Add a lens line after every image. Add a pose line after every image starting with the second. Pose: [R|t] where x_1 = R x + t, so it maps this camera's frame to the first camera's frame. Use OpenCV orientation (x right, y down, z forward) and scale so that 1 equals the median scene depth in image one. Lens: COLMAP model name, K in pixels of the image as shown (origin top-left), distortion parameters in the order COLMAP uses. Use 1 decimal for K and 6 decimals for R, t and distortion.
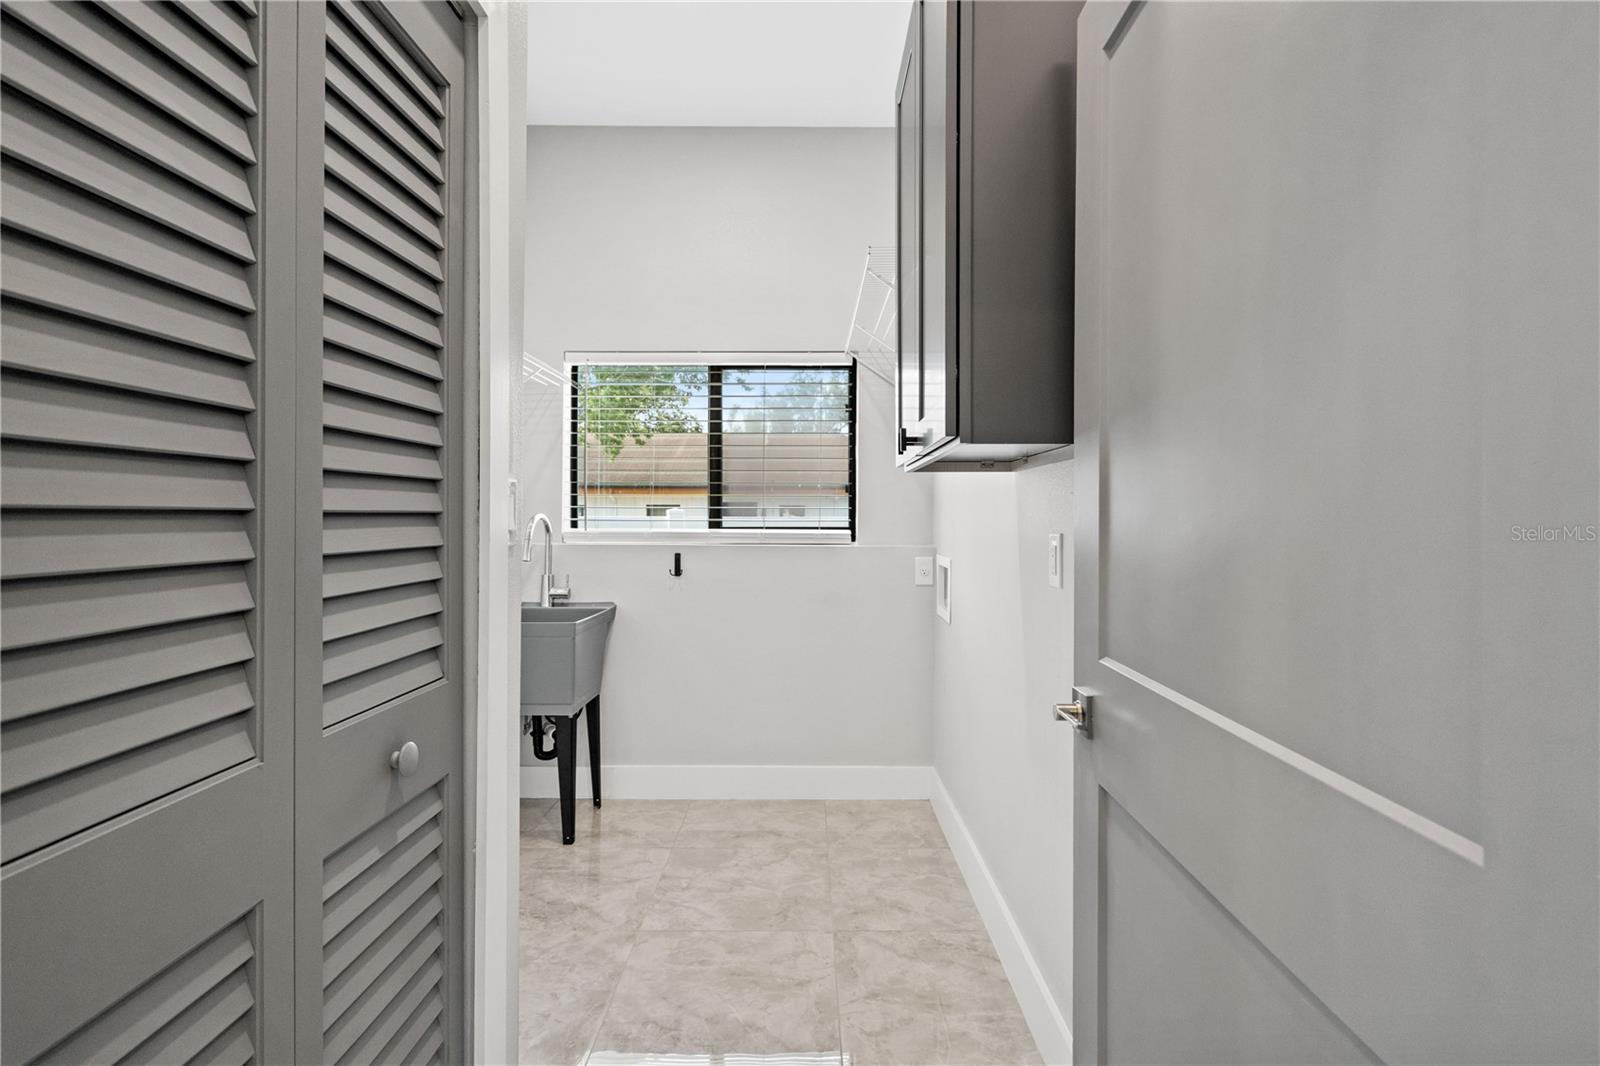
lens RADIAL K [[815.7, 0, 814.0], [0, 815.7, 530.1], [0, 0, 1]] dist [0.002084, 0.000115]
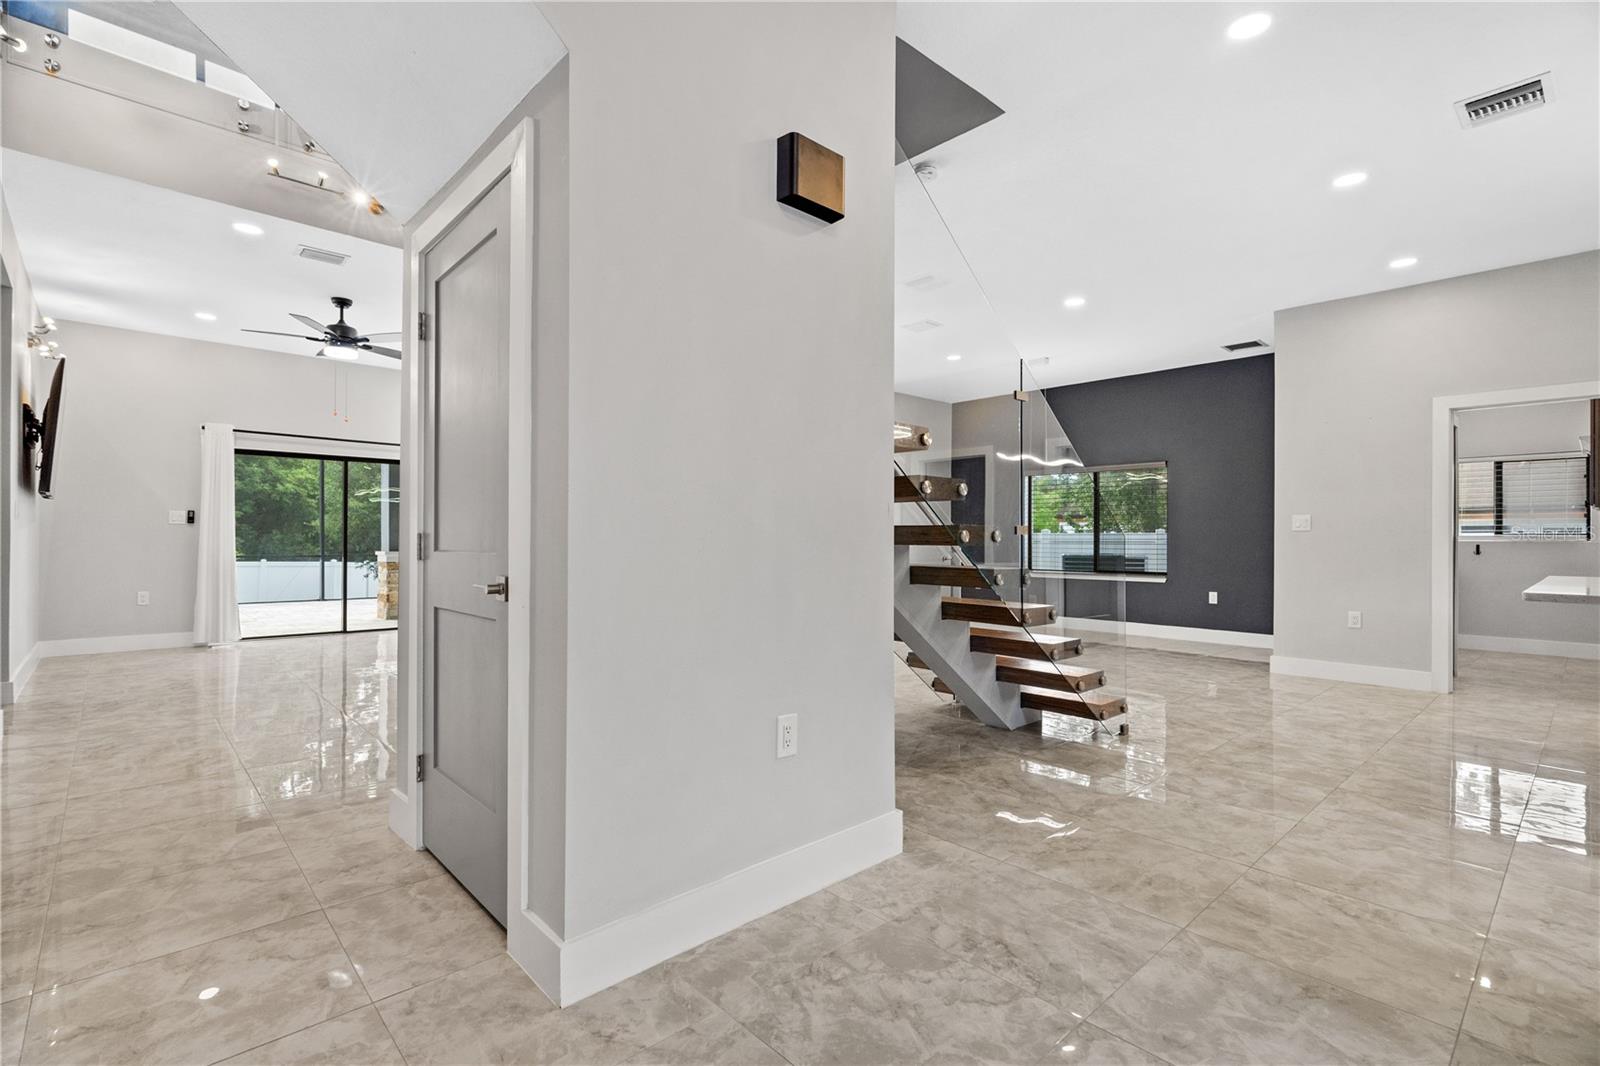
lens RADIAL K [[736.5, 0, 805.4], [0, 736.5, 540.1], [0, 0, 1]] dist [-0.000903, -0.000008]
pose [[0.678477, 0.001592, -0.734620, 0.074140], [-0.015815, 0.999798, -0.012440, 0.073655], [0.734451, 0.020058, 0.678365, -1.876363]]
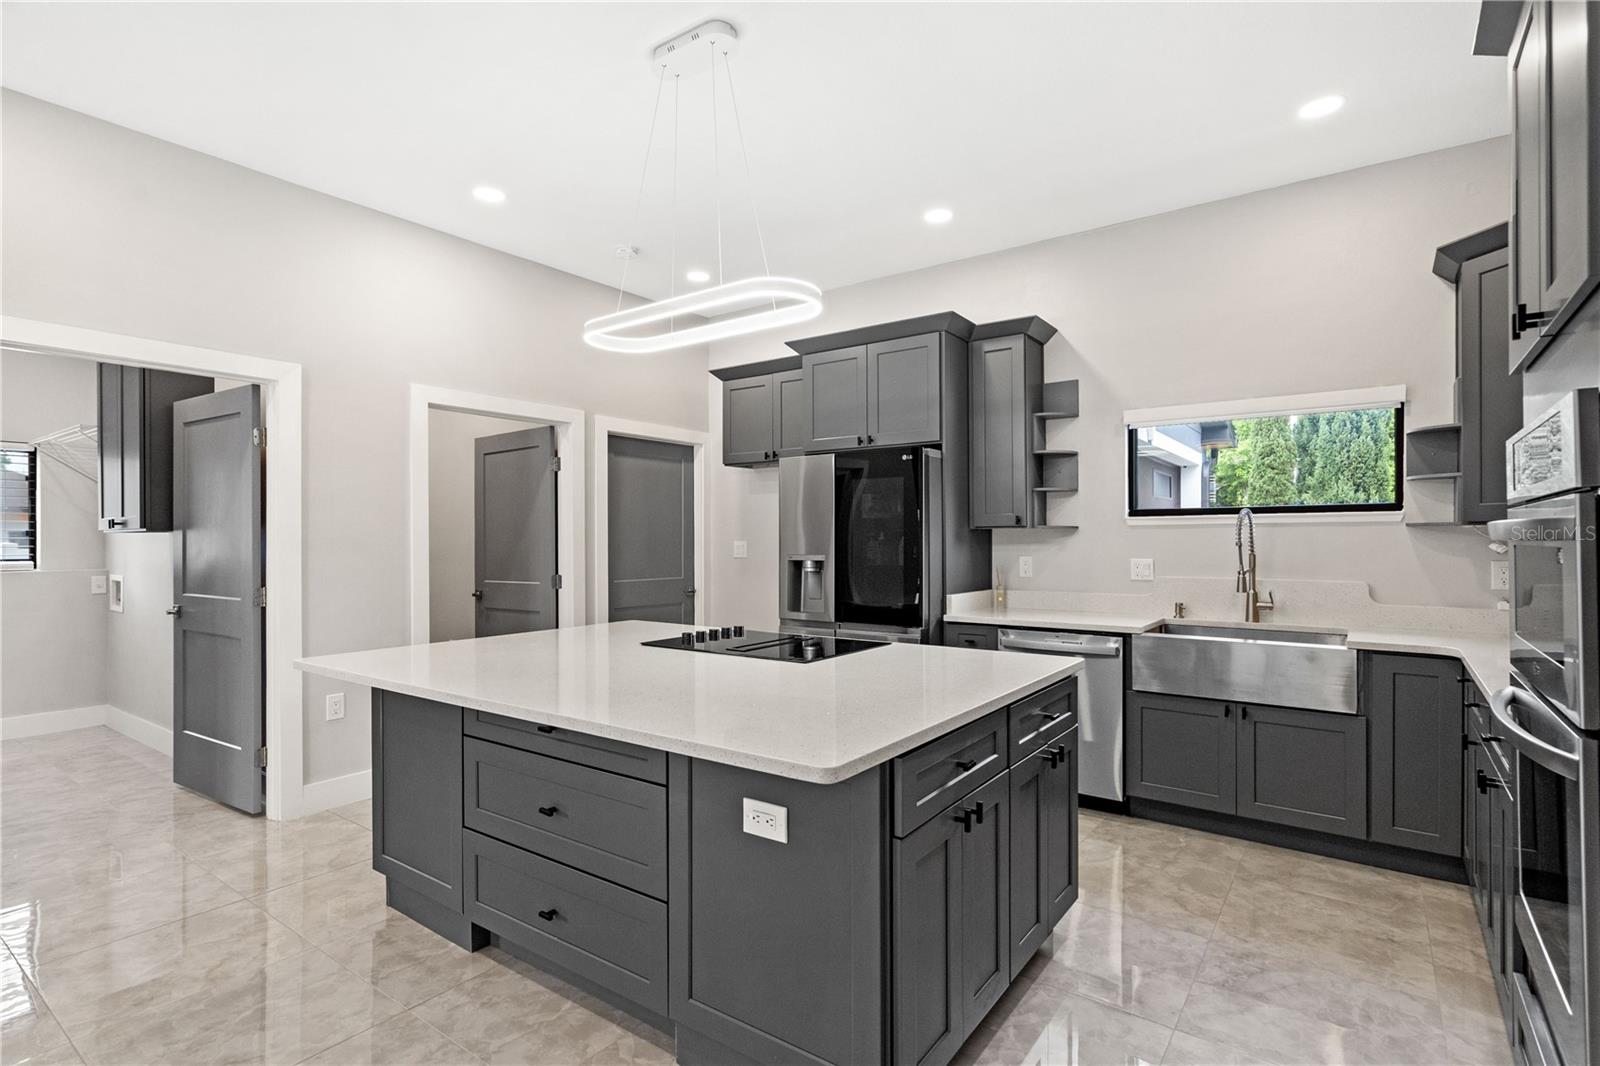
lens RADIAL K [[785.2, 0, 802.0], [0, 785.2, 533.9], [0, 0, 1]] dist [-0.000806, -0.000214]
pose [[0.591430, -0.000534, 0.806356, -0.298612], [0.019410, 0.999719, -0.013575, -0.002907], [-0.806123, 0.023681, 0.591274, -1.065647]]
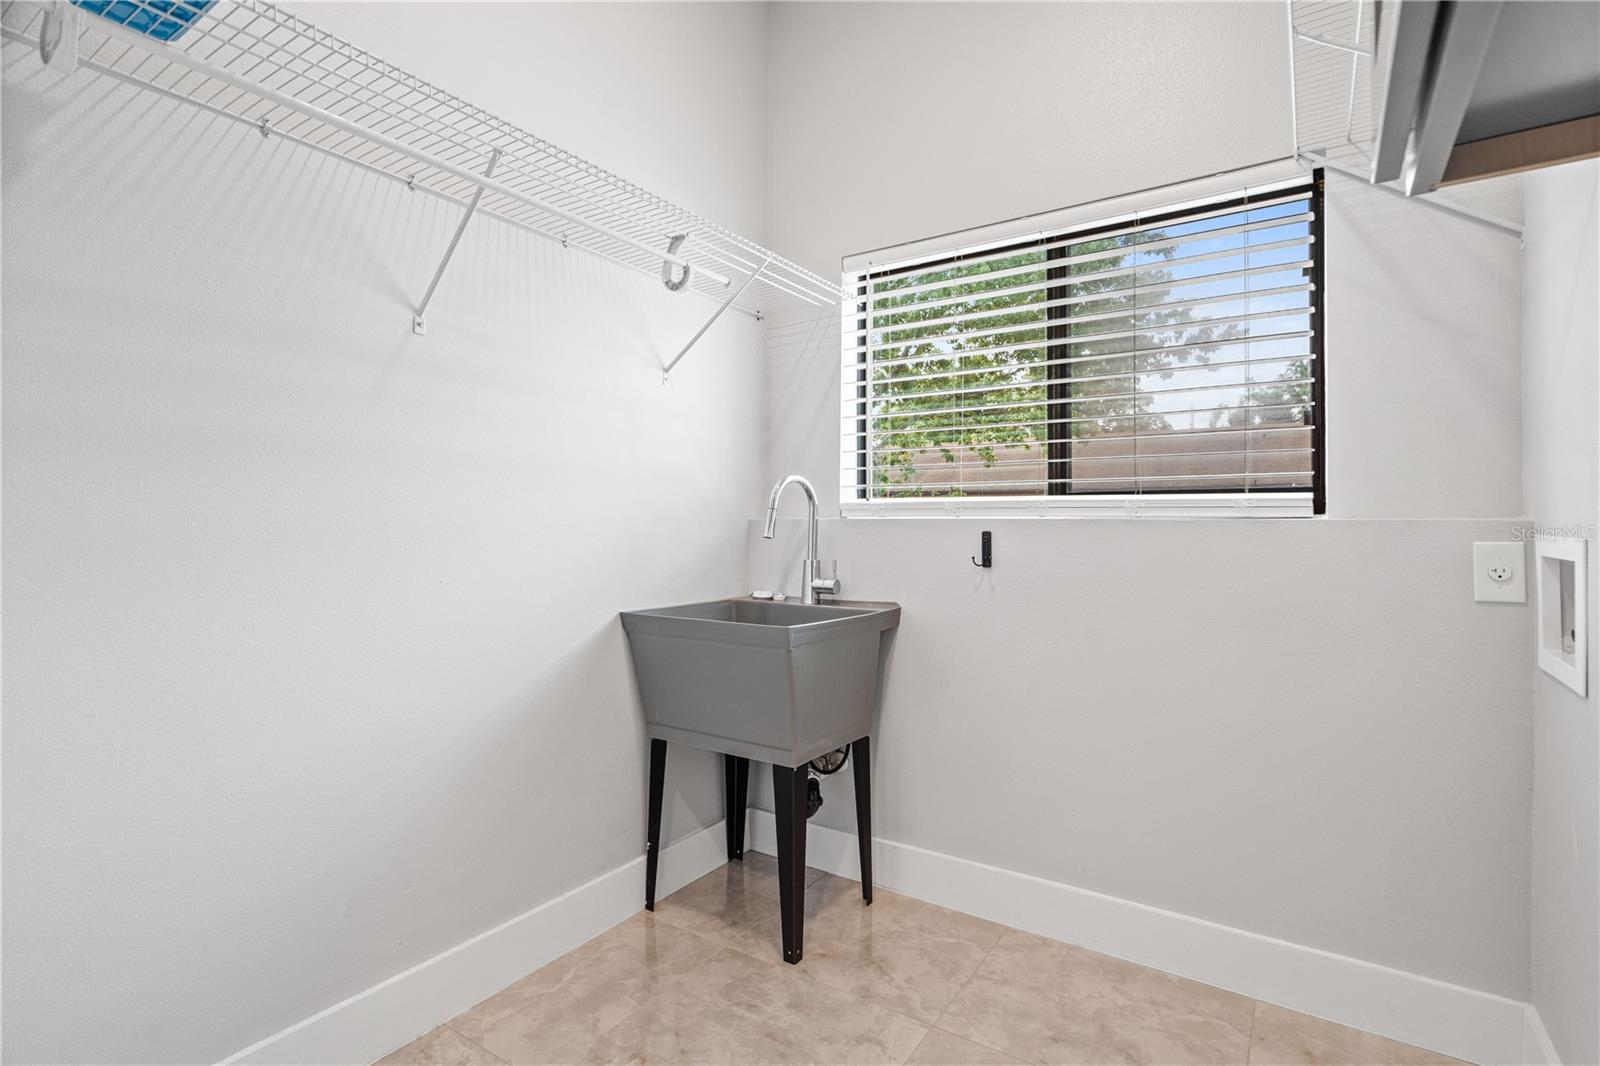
lens RADIAL K [[783.0, 0, 795.9], [0, 783.0, 517.4], [0, 0, 1]] dist [0.000156, -0.000345]
pose [[0.827753, -0.006161, -0.561060, 0.054465], [-0.012006, 0.999516, -0.028688, 0.036832], [0.560965, 0.030482, 0.827278, 0.409801]]
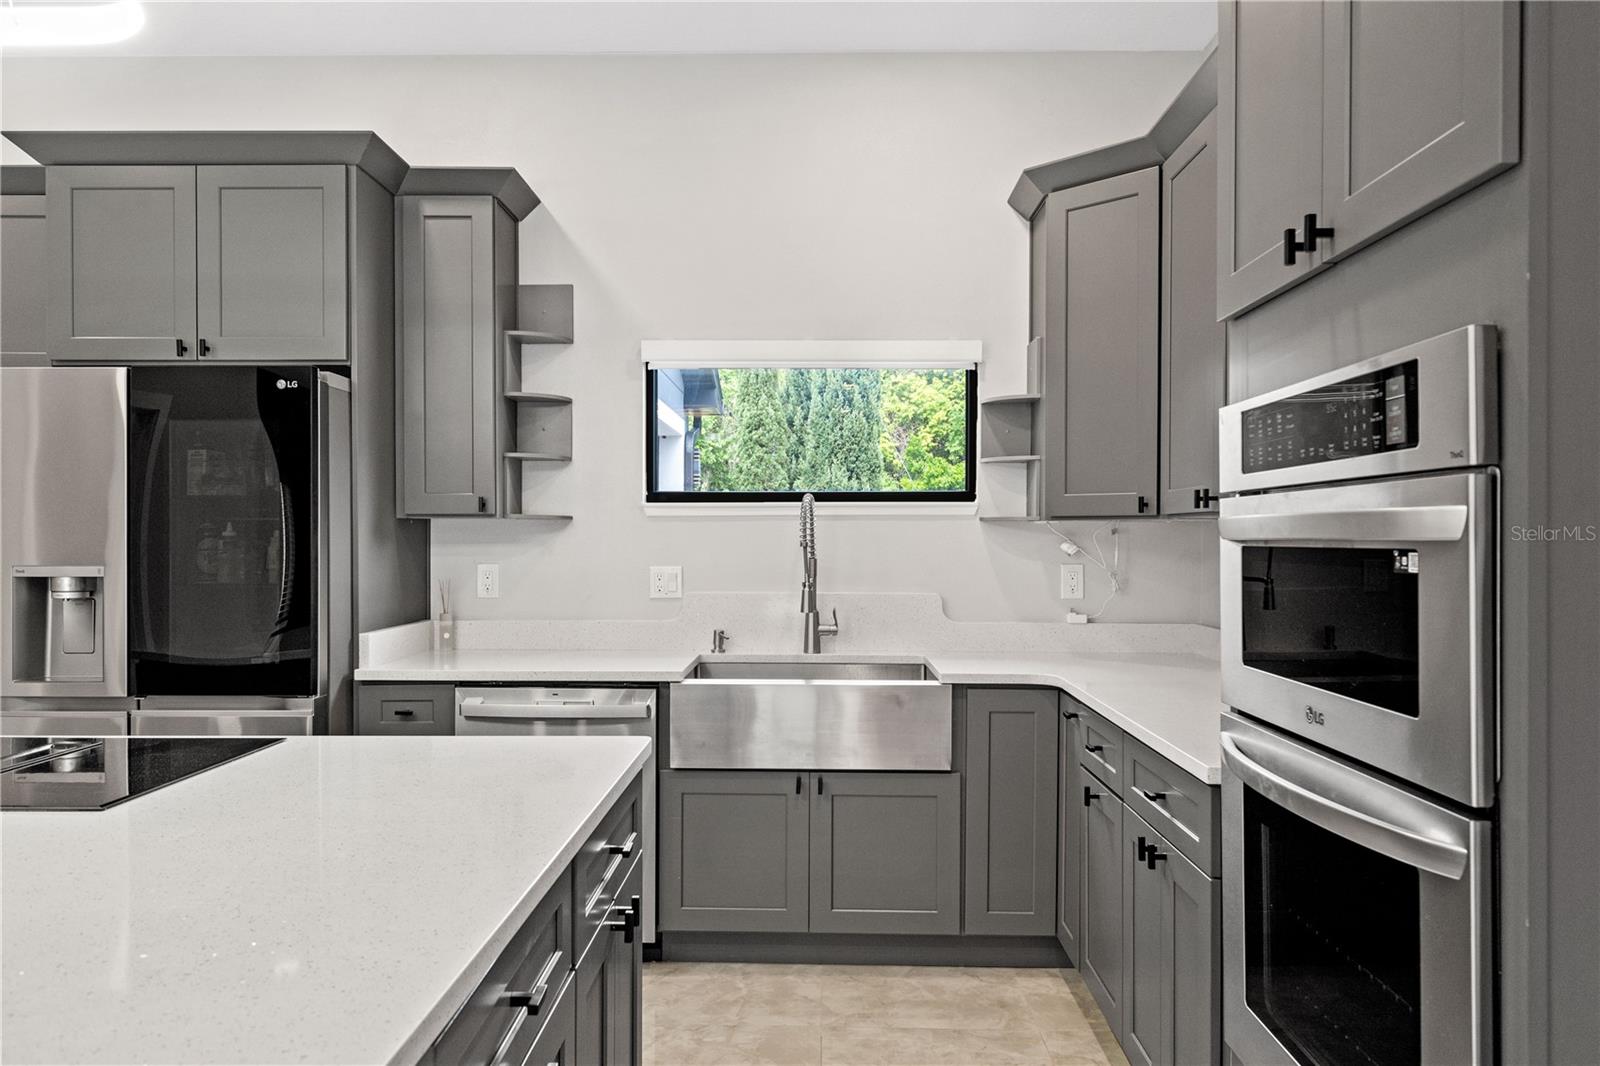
lens RADIAL K [[1136.4, 0, 803.7], [0, 1136.4, 545.7], [0, 0, 1]] dist [0.000775, 0.000592]
pose [[0.018640, -0.013389, 0.999737, -0.179488], [0.016667, 0.999776, 0.013079, -0.004539], [-0.999687, 0.016419, 0.018859, -0.940701]]
